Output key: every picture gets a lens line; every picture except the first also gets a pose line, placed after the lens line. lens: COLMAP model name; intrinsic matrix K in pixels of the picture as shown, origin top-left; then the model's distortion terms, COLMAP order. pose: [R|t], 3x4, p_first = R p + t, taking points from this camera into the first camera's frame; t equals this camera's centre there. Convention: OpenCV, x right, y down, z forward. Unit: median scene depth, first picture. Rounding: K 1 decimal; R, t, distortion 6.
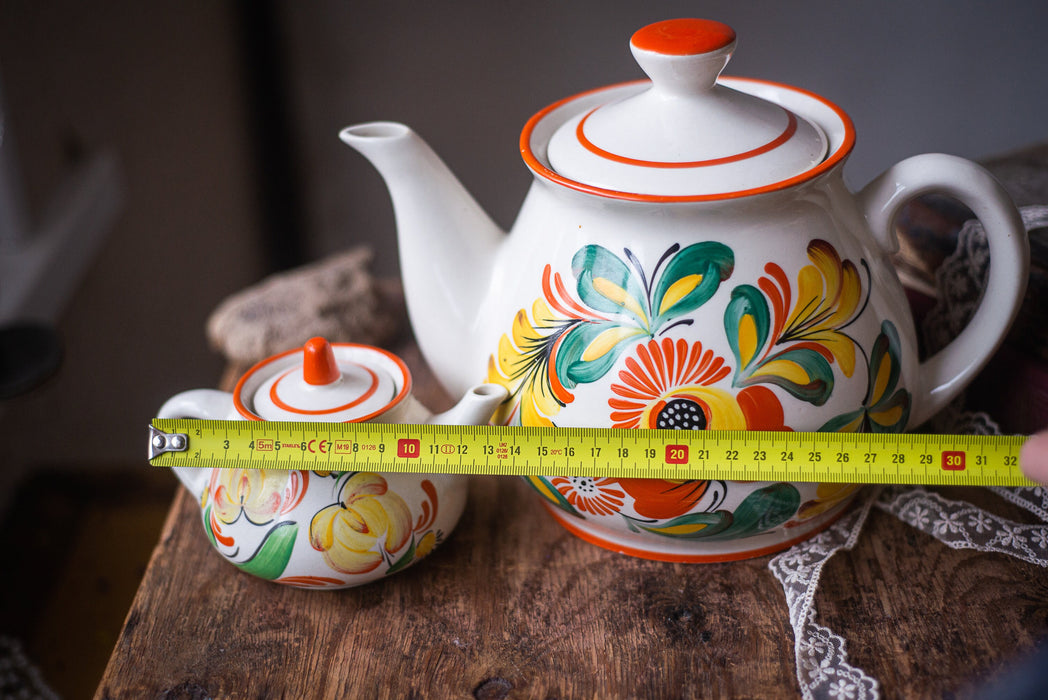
lens RADIAL K [[1688.3, 0, 502.1], [0, 1688.3, 347.9], [0, 0, 1]] dist [-0.022761, -0.081003]
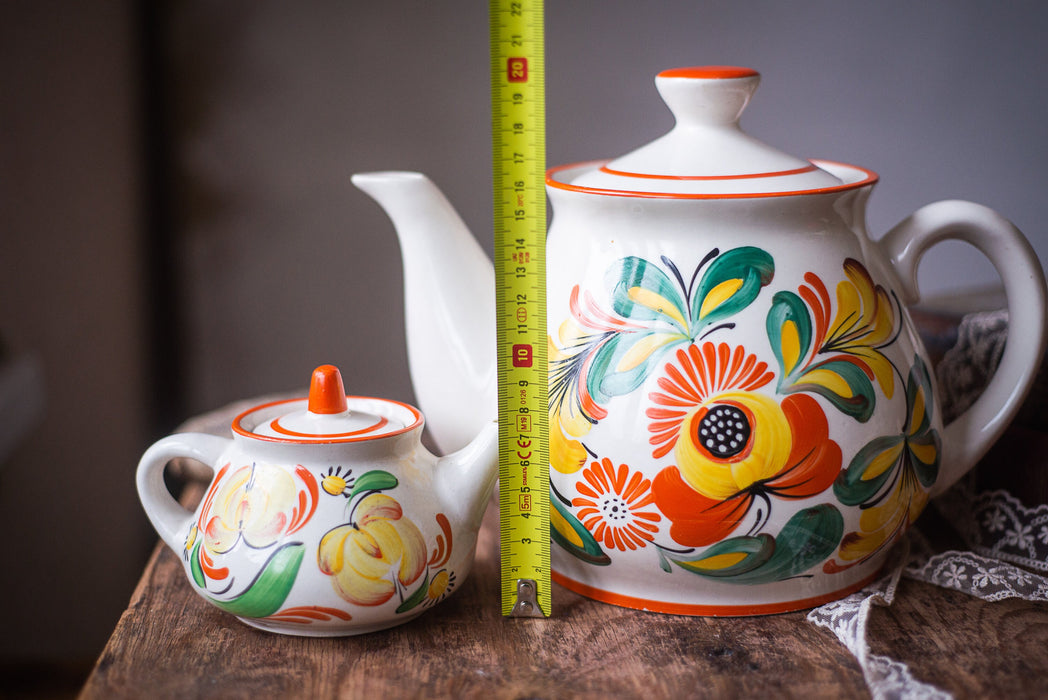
lens RADIAL K [[1688.3, 0, 502.1], [0, 1688.3, 347.9], [0, 0, 1]] dist [-0.022761, -0.081003]
pose [[0.994061, 0.038695, 0.101712, -0.113581], [-0.007823, 0.957639, -0.287866, 0.267393], [-0.108543, 0.285360, 0.952254, 0.094070]]
